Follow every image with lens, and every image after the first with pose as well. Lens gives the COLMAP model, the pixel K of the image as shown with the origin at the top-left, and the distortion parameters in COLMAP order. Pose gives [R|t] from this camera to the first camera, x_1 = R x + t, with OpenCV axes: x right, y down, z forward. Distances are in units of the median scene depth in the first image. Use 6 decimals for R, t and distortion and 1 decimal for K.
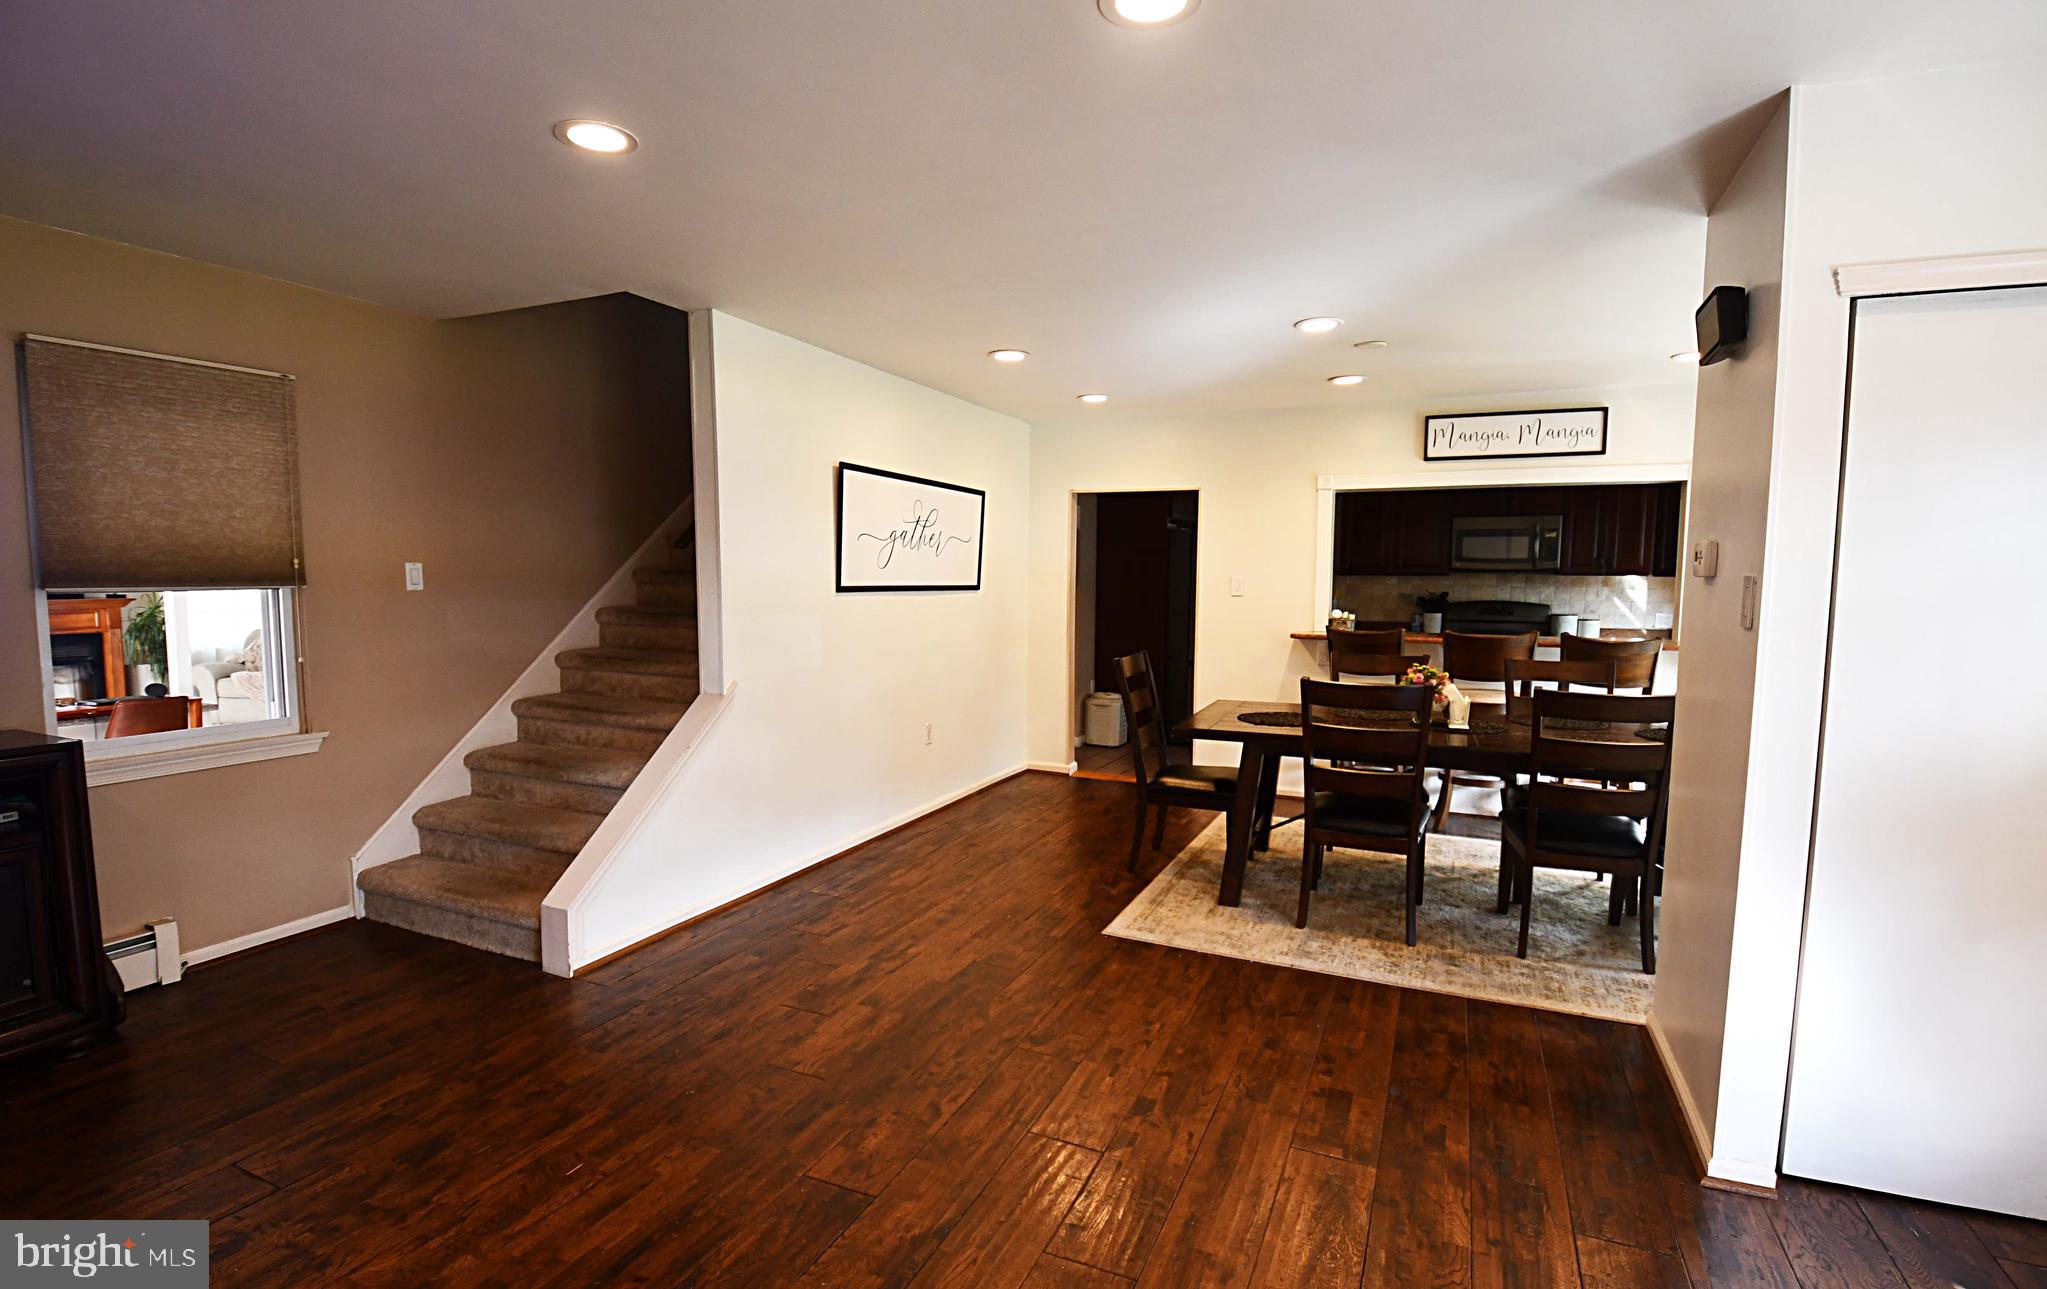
lens RADIAL K [[978.6, 0, 1020.9], [0, 978.6, 667.4], [0, 0, 1]] dist [0.000781, 0.000054]
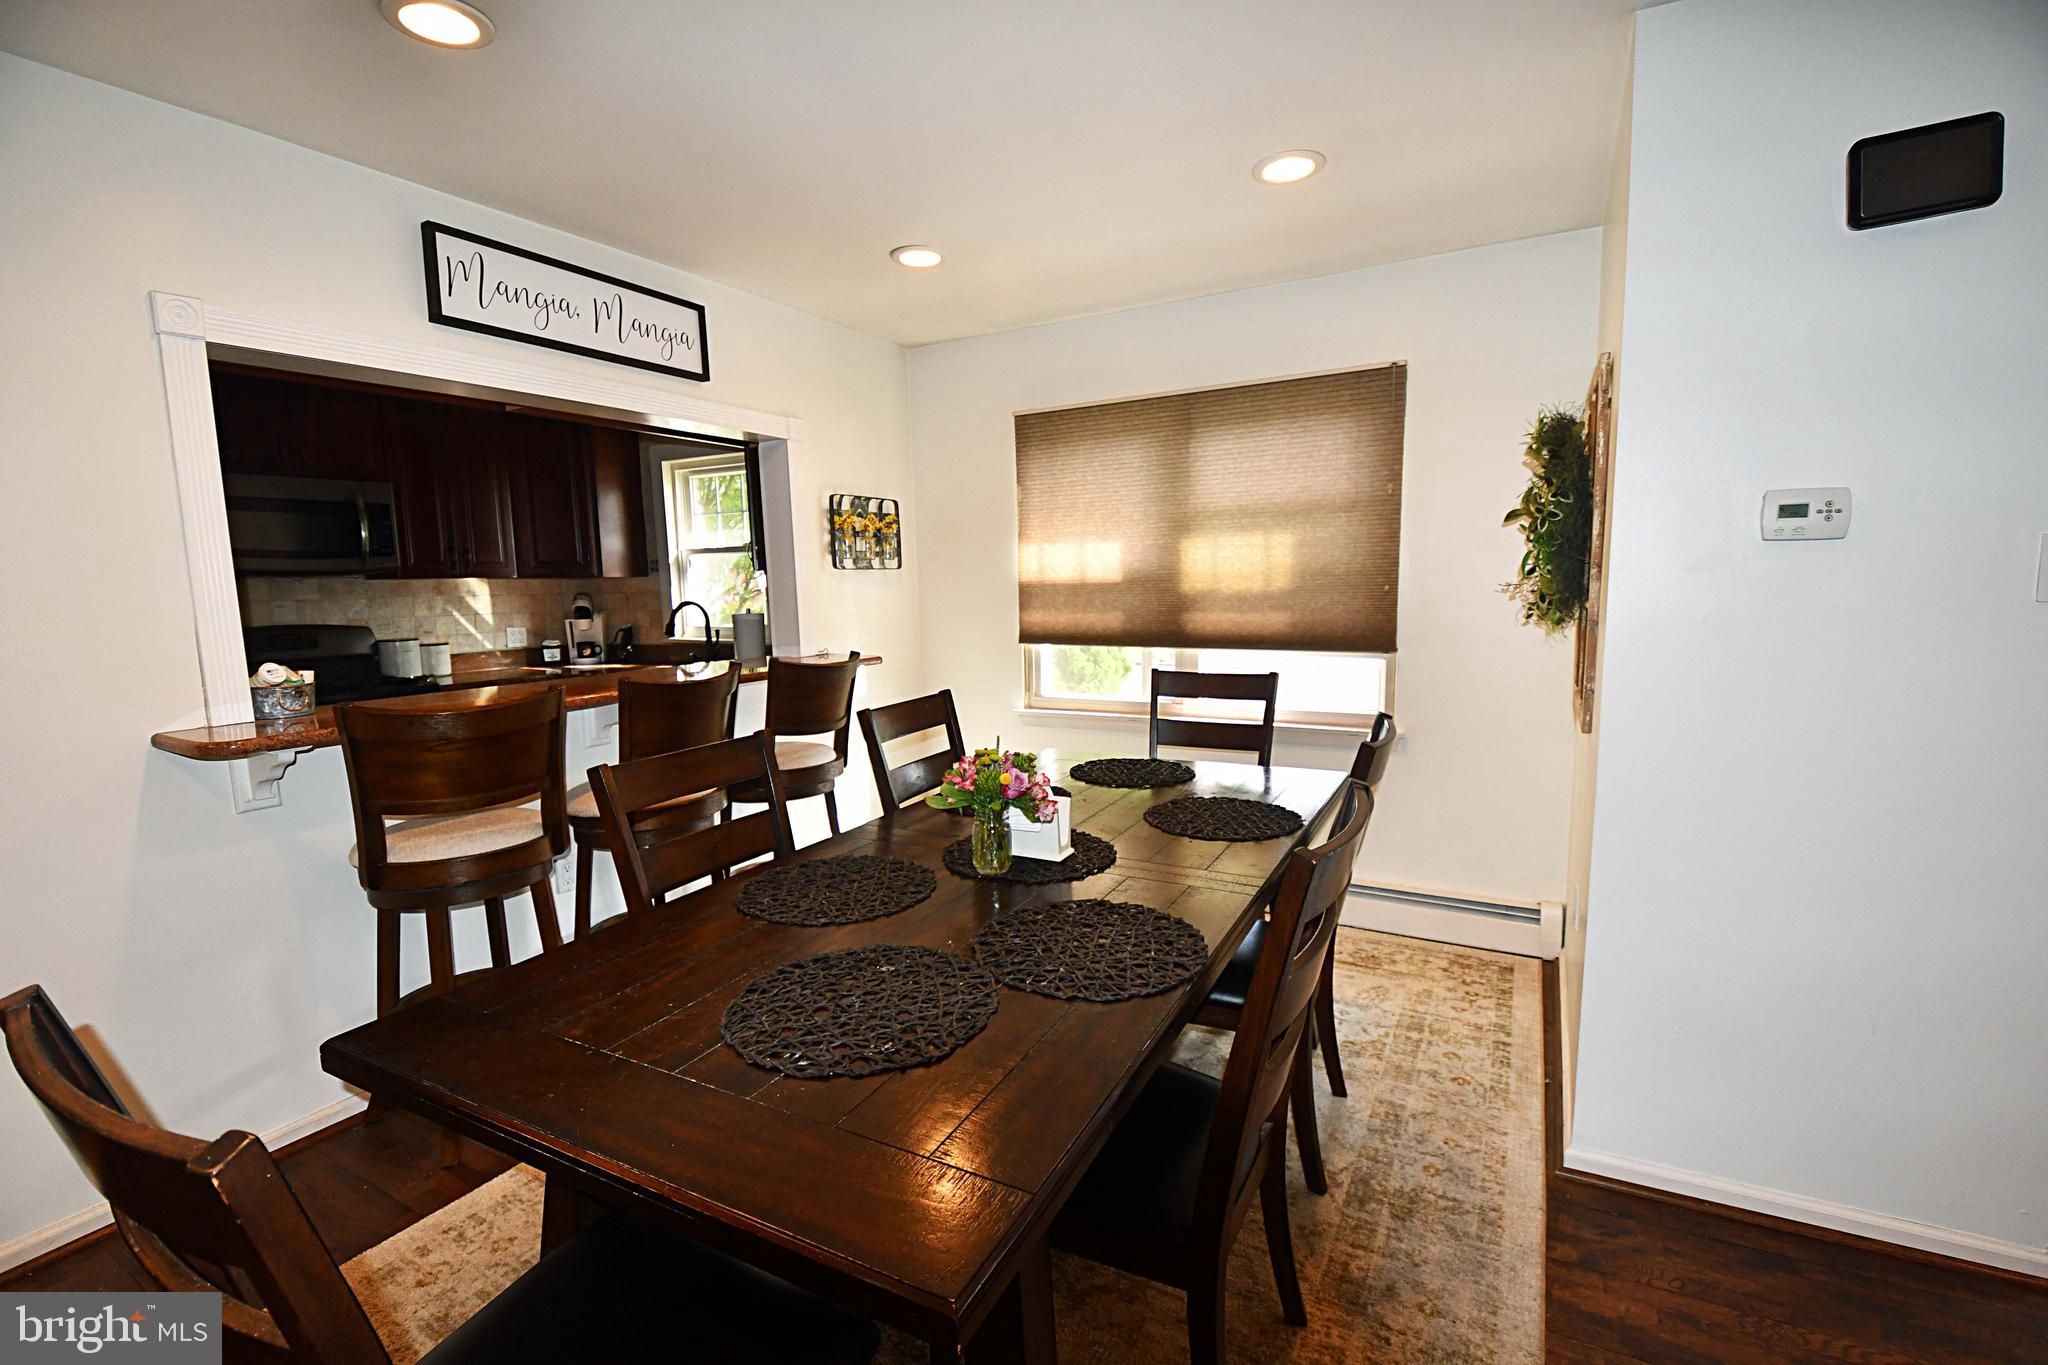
lens RADIAL K [[902.9, 0, 1024.0], [0, 902.9, 682.5], [0, 0, 1]] dist [-0.021175, -0.000307]
pose [[0.074900, -0.129370, 0.988764, 0.000317], [0.119478, 0.985570, 0.119902, -0.048761], [-0.990008, 0.109155, 0.089276, 0.553147]]
